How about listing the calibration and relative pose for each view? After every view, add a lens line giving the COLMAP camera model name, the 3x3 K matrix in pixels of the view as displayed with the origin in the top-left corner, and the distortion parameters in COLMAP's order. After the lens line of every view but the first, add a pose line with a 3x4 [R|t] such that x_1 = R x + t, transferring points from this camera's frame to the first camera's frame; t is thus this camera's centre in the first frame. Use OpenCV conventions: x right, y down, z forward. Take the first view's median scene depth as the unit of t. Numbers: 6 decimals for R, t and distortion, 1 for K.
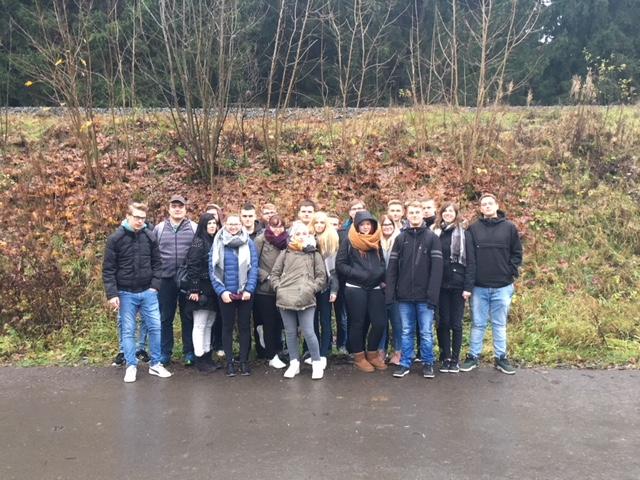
lens RADIAL K [[556.6, 0, 316.8], [0, 556.6, 240.9], [0, 0, 1]] dist [0.043853, -0.014116]
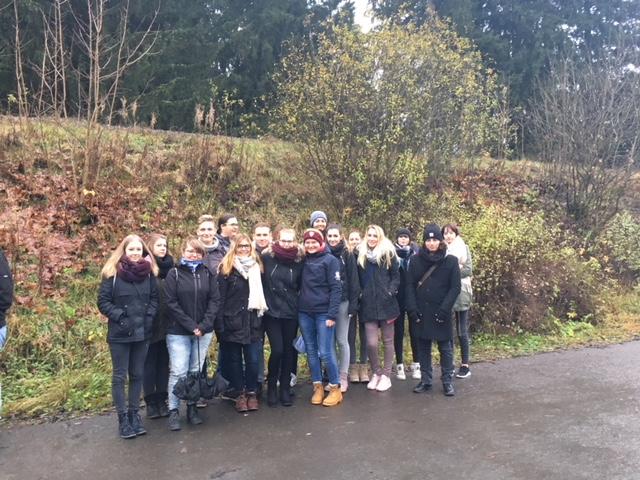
lens RADIAL K [[556.6, 0, 316.8], [0, 556.6, 240.9], [0, 0, 1]] dist [0.043853, -0.014116]
pose [[0.863394, -0.002485, 0.504524, 0.128153], [0.021854, 0.999233, -0.032478, -0.006959], [-0.504056, 0.039068, 0.862787, 0.017969]]
